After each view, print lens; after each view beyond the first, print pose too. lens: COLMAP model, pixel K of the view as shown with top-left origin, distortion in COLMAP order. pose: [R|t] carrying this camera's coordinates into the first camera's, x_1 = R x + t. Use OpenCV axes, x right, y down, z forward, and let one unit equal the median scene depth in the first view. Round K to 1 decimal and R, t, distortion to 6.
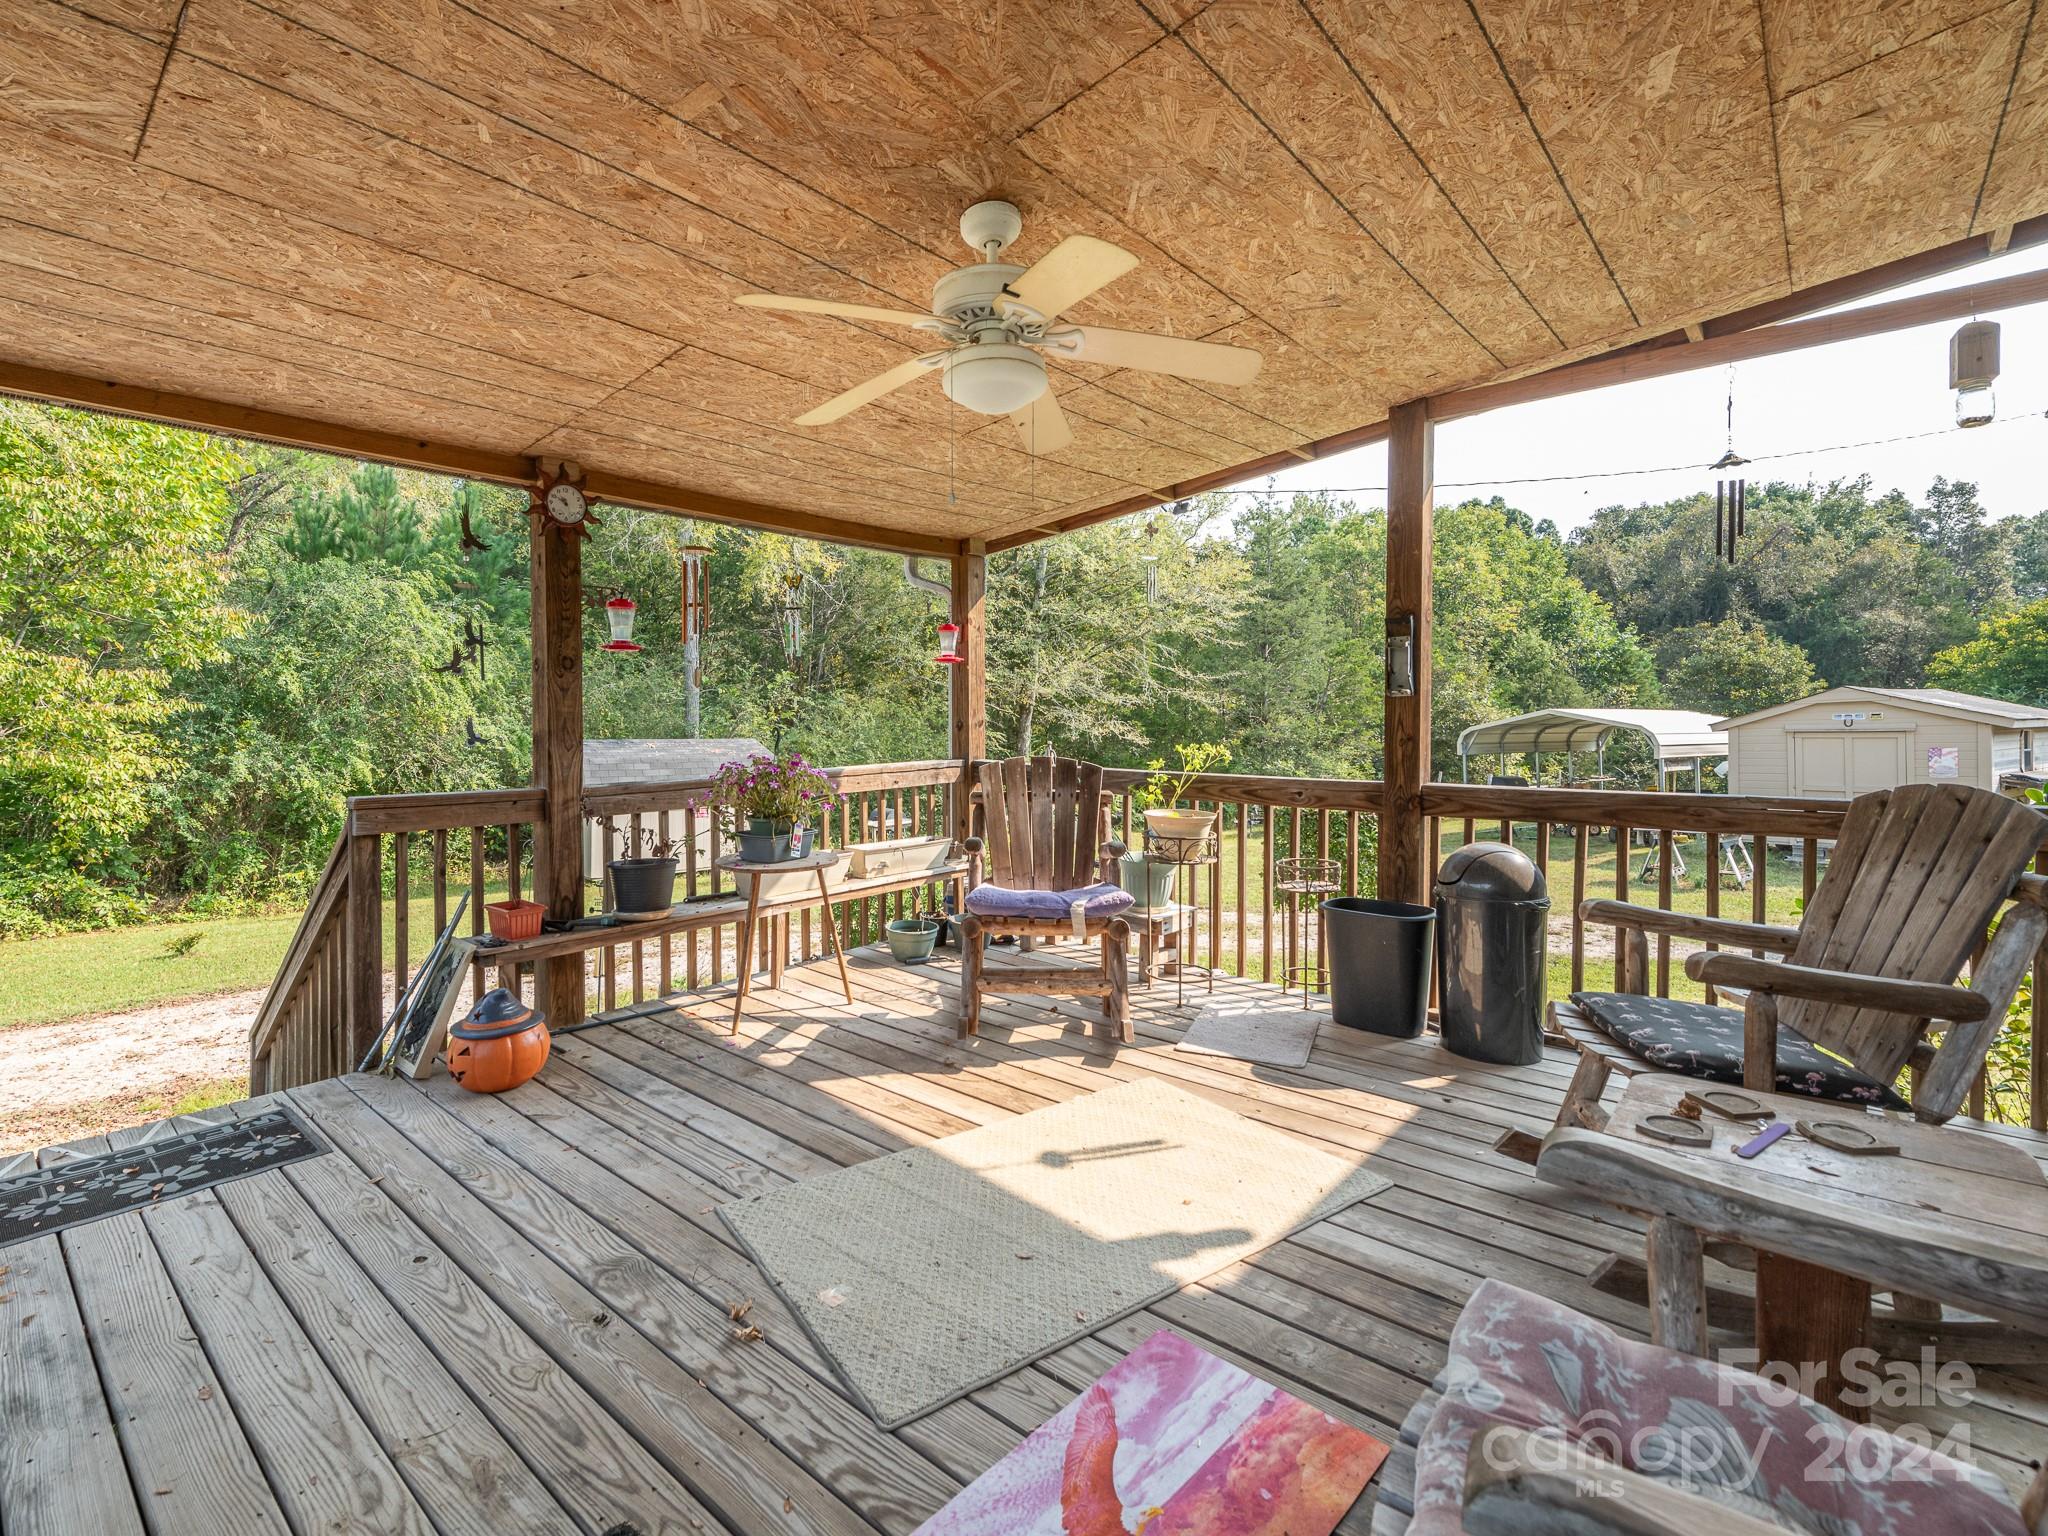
lens RADIAL K [[934.2, 0, 1050.6], [0, 934.2, 729.9], [0, 0, 1]] dist [0.010755, -0.001508]
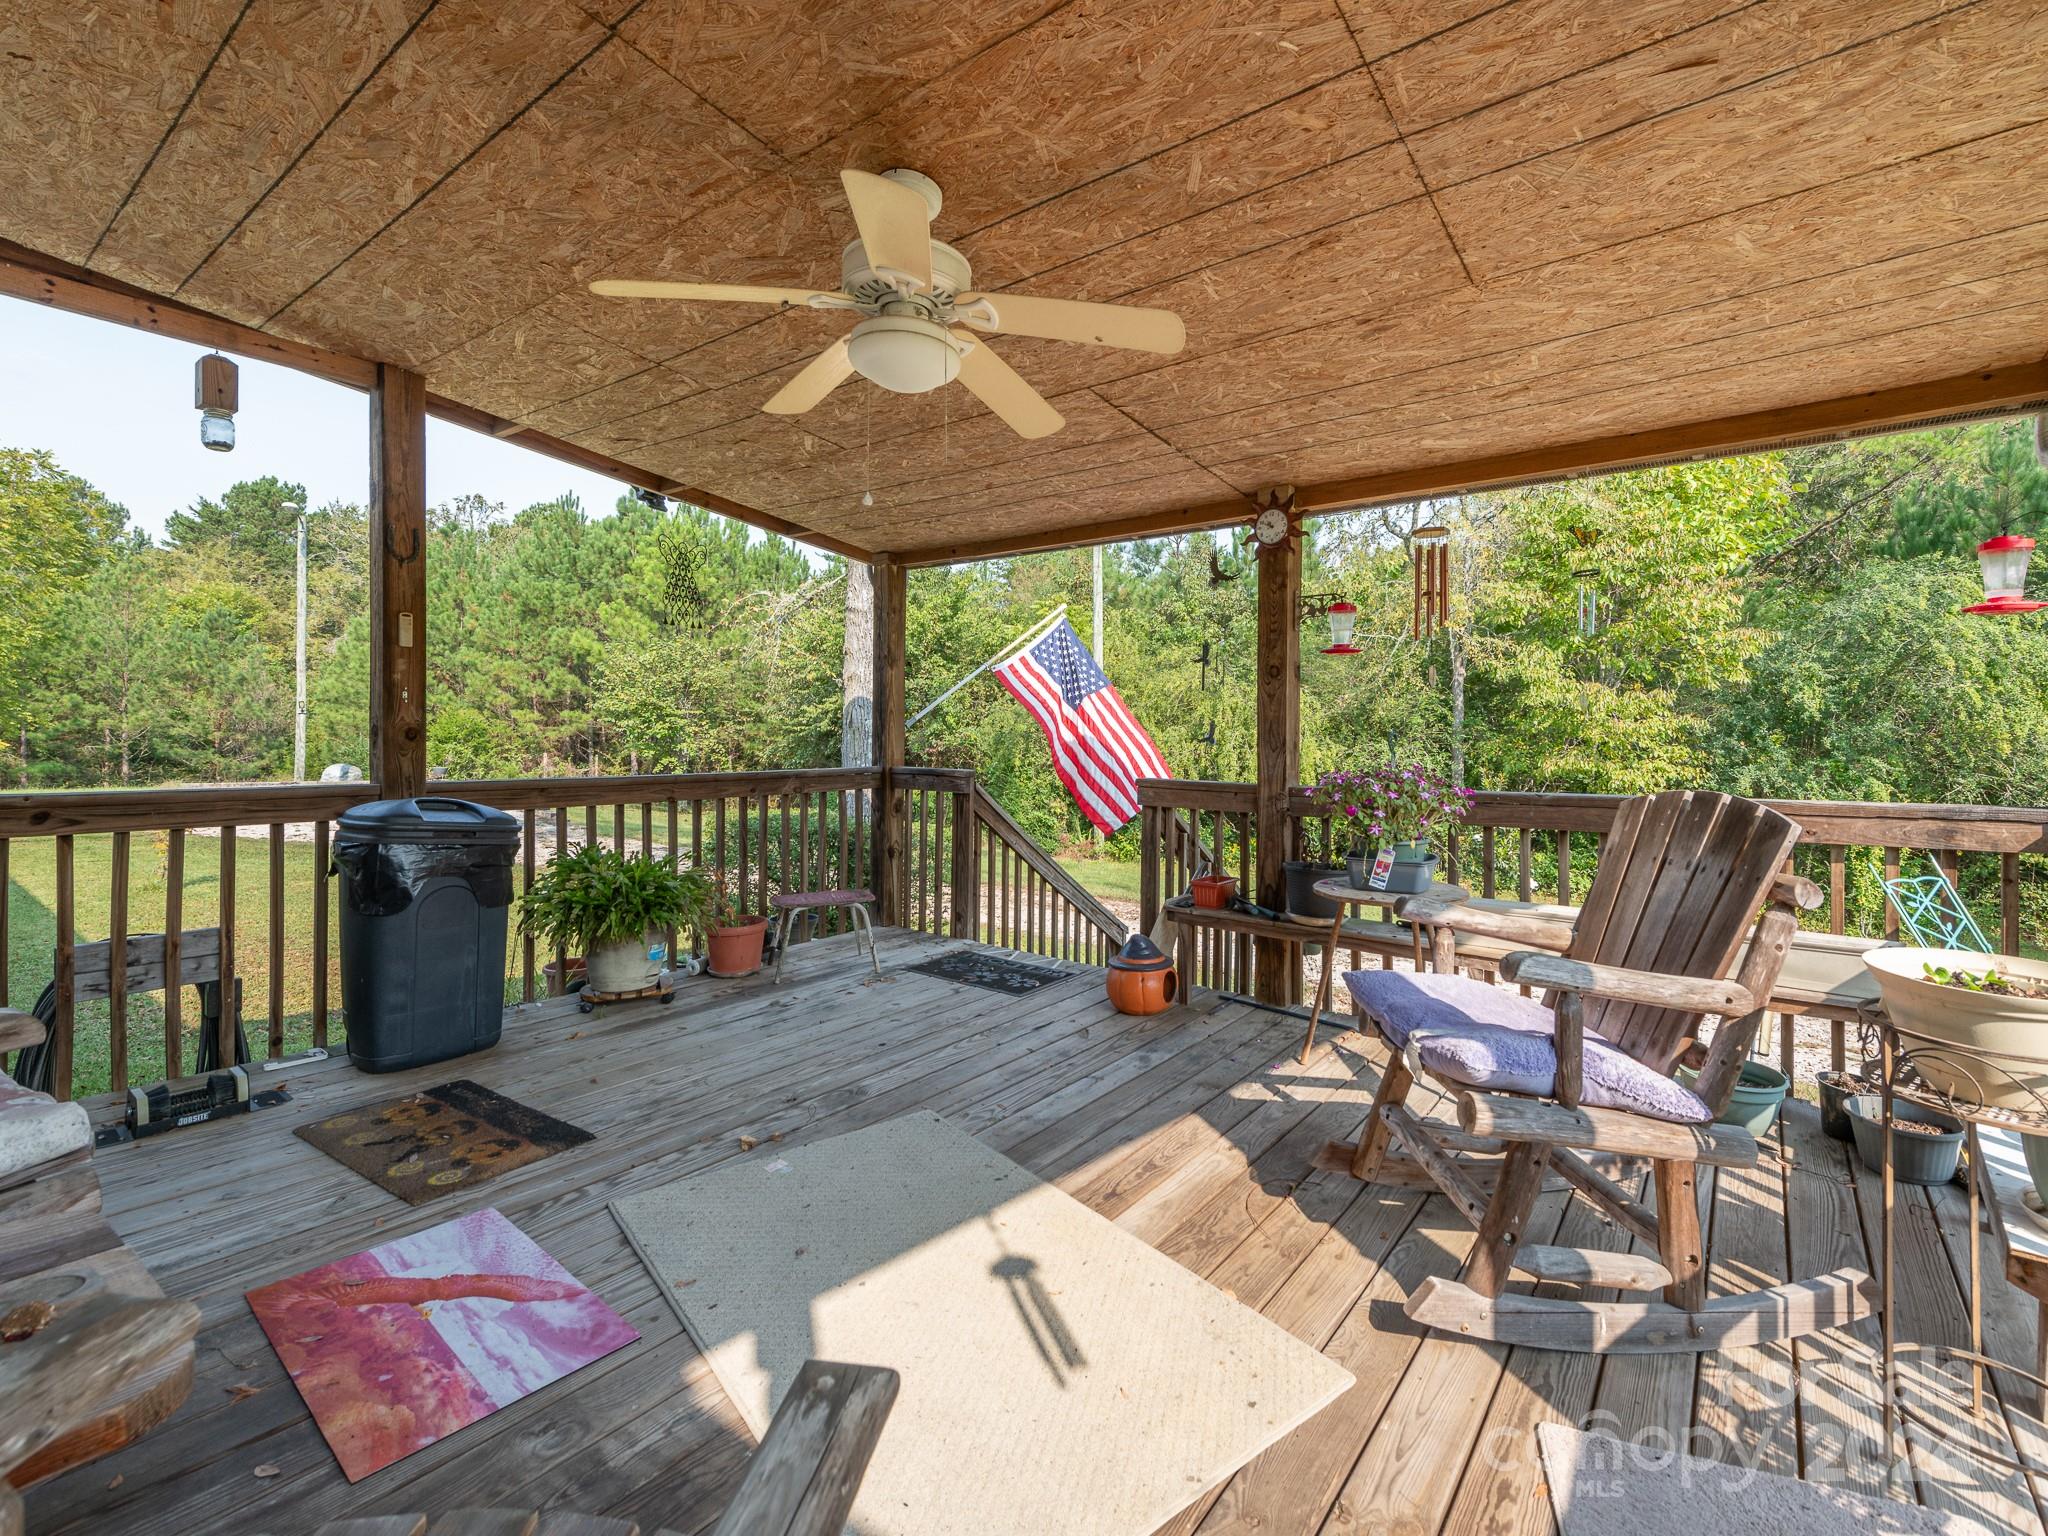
lens RADIAL K [[934.2, 0, 1050.6], [0, 934.2, 729.9], [0, 0, 1]] dist [0.010755, -0.001508]
pose [[0.040329, 0.000451, -0.999186, 0.642709], [-0.021291, 0.999773, -0.000408, 0.003064], [0.998960, 0.021290, 0.040330, 0.797616]]
